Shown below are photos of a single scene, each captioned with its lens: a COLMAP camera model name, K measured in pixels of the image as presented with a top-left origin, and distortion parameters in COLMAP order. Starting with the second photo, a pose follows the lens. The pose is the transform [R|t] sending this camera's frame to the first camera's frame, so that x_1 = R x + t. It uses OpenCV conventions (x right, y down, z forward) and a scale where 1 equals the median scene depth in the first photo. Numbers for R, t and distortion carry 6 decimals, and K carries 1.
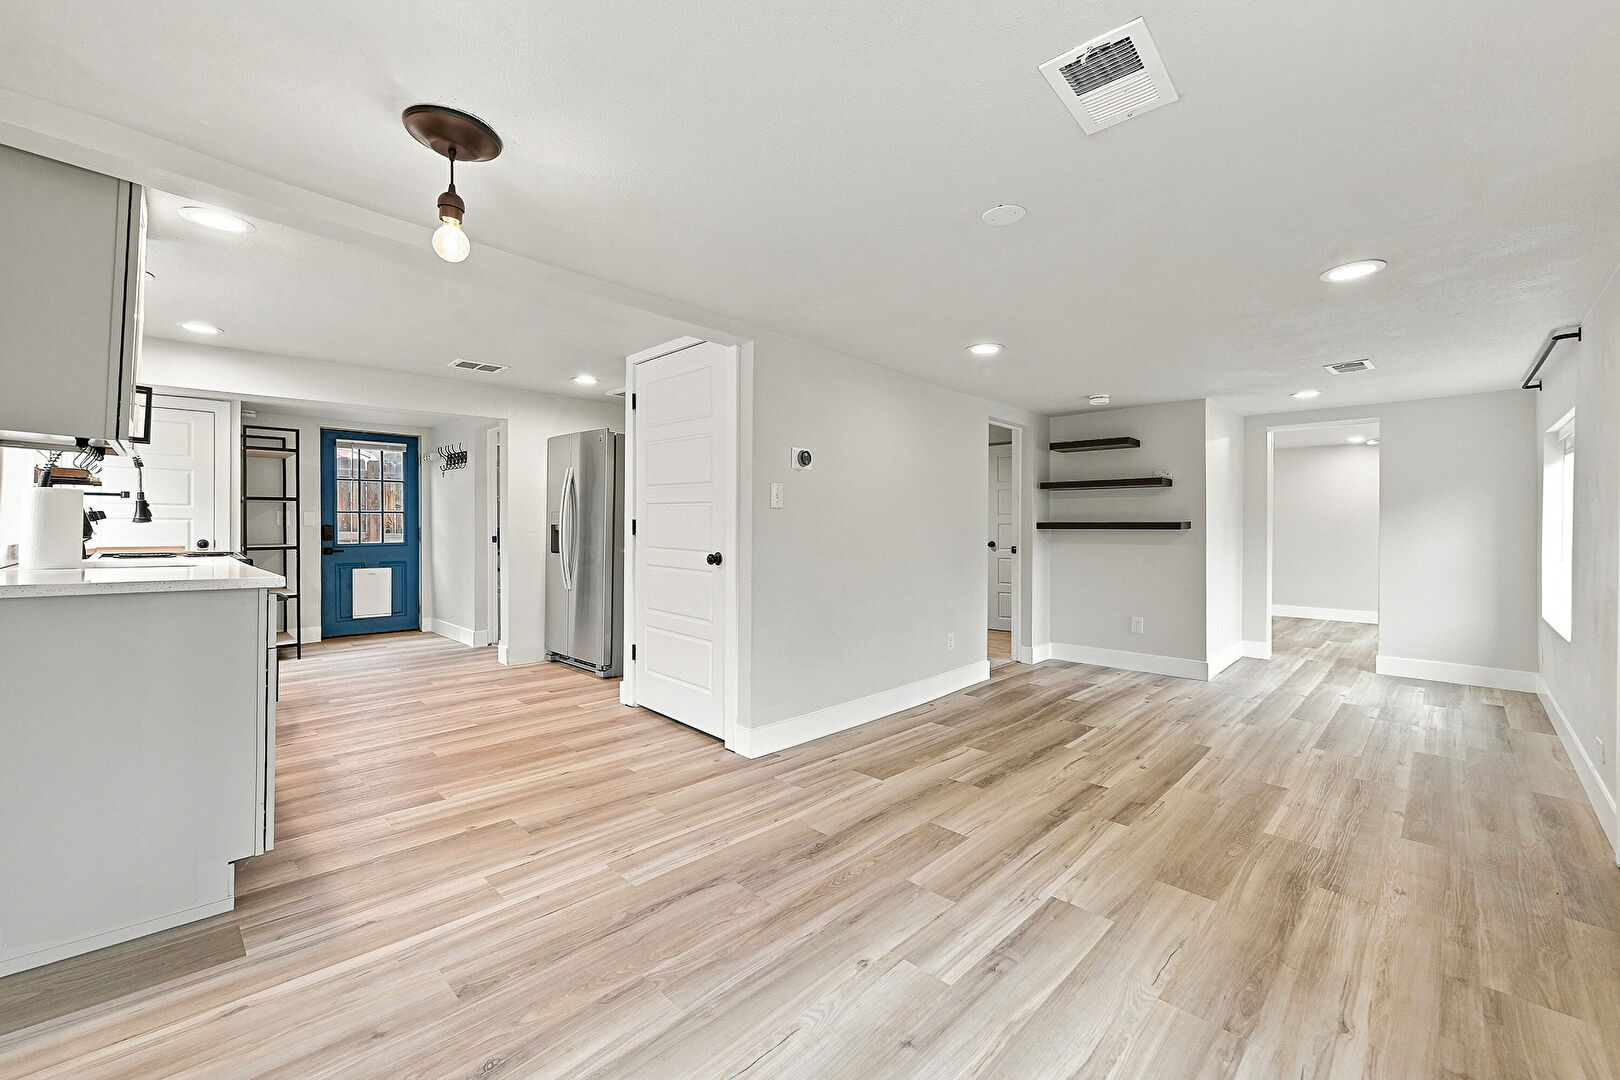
lens RADIAL K [[668.7, 0, 809.4], [0, 668.7, 528.6], [0, 0, 1]] dist [-0.001735, -0.000284]
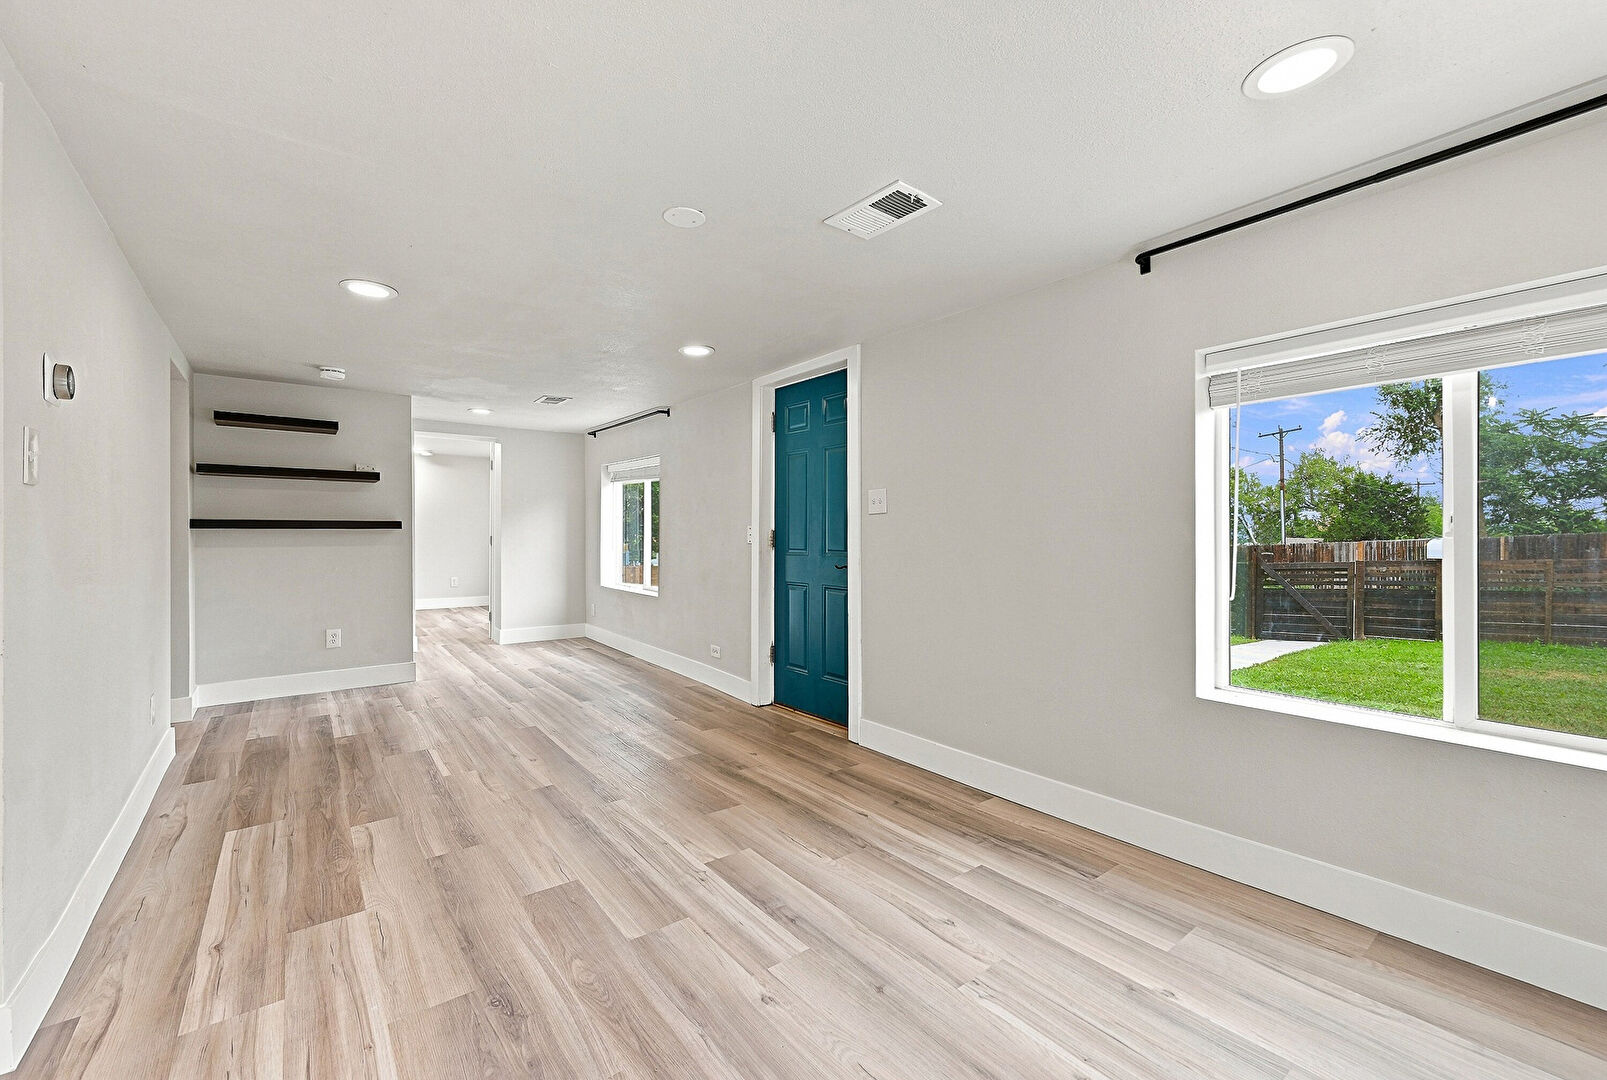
lens RADIAL K [[649.5, 0, 802.7], [0, 649.5, 542.1], [0, 0, 1]] dist [-0.001323, 0.000059]
pose [[0.130106, -0.023665, 0.991218, -0.458909], [-0.002290, 0.999705, 0.024168, -0.005516], [-0.991497, -0.005414, 0.130014, 0.482796]]
